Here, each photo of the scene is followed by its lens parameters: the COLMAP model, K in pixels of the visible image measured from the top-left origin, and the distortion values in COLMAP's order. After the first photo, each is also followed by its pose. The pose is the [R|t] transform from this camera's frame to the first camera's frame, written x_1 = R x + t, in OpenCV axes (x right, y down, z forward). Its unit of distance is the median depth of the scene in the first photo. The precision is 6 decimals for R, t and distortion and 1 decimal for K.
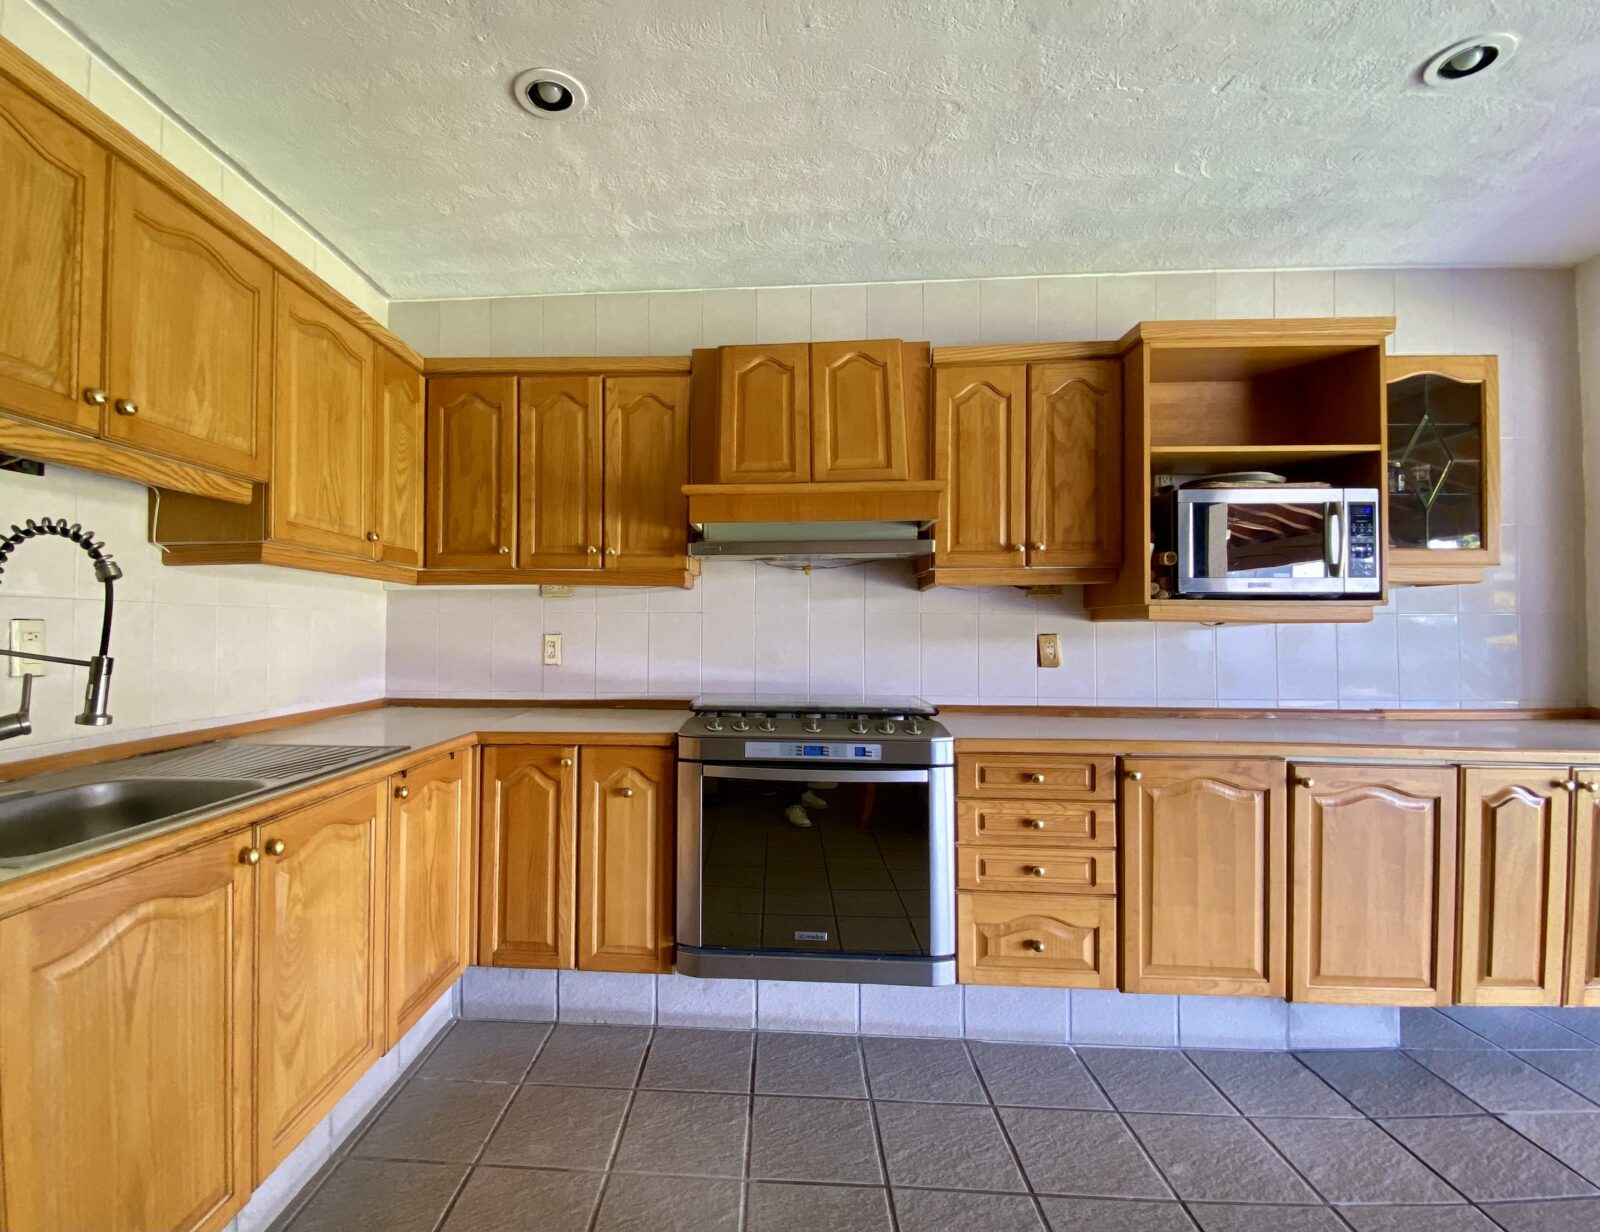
lens RADIAL K [[723.6, 0, 759.6], [0, 723.6, 619.8], [0, 0, 1]] dist [-0.015632, -0.001204]
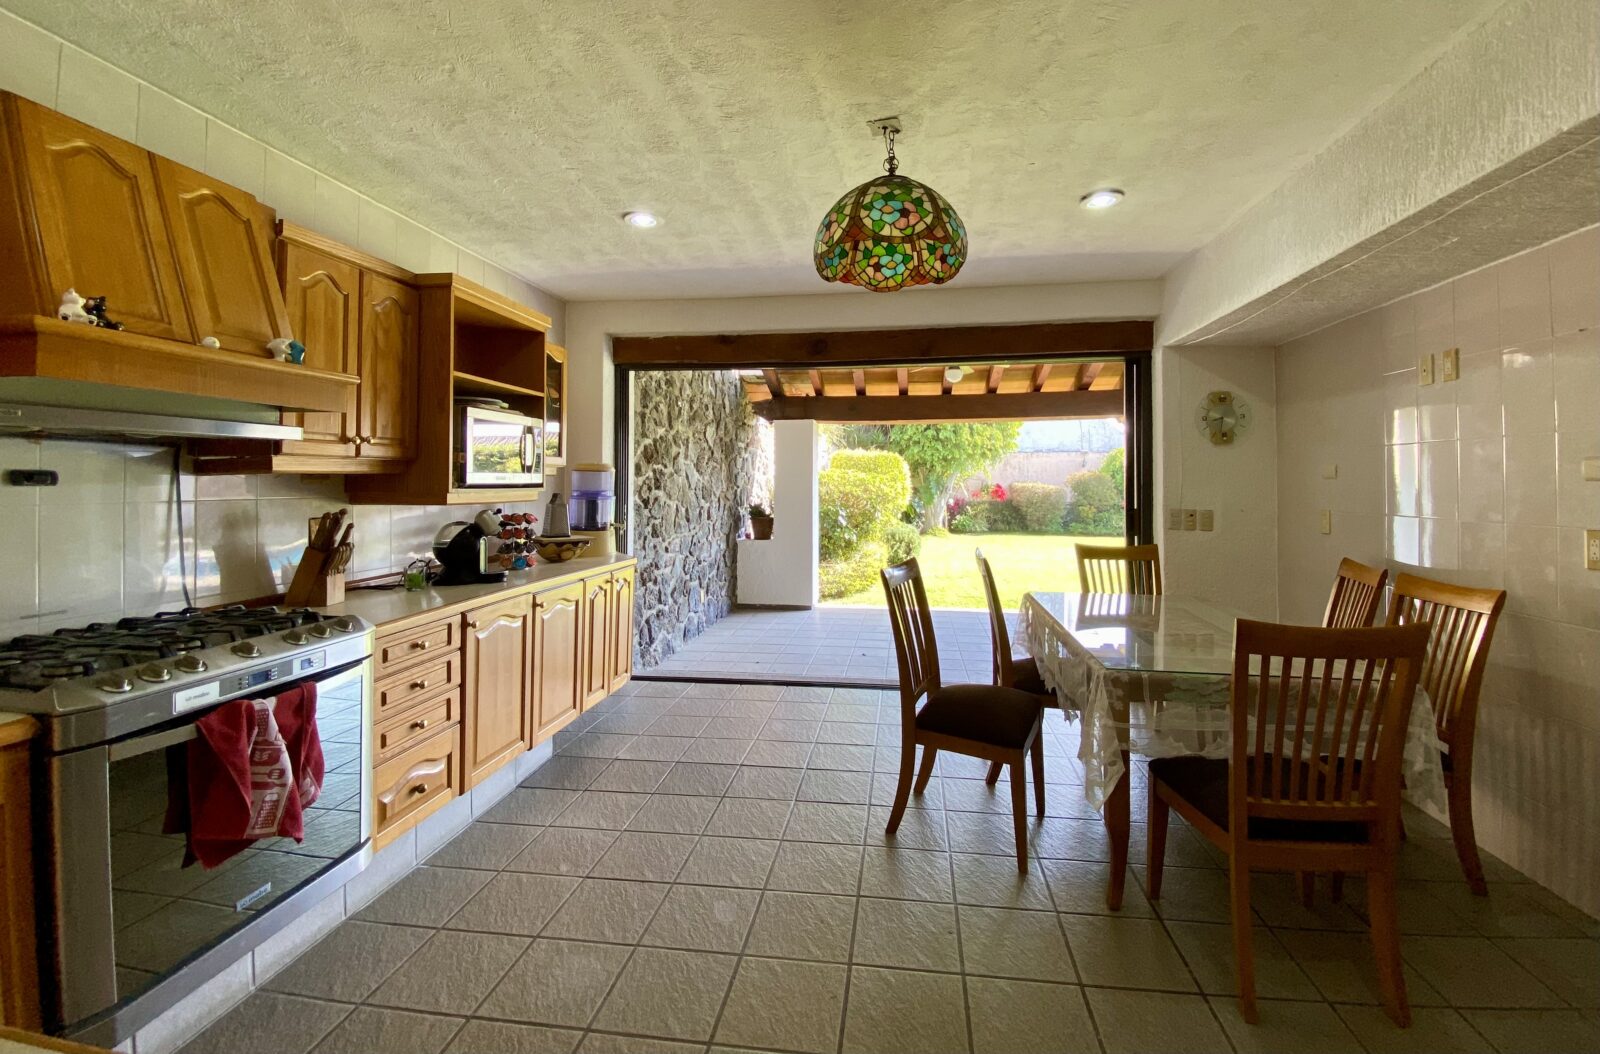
lens RADIAL K [[669.2, 0, 805.4], [0, 669.2, 468.4], [0, 0, 1]] dist [-0.000276, 0.000049]
pose [[0.067965, 0.019053, 0.997506, -0.649695], [-0.008309, 0.999794, -0.018531, -0.050145], [-0.997653, -0.007029, 0.068109, 0.298128]]
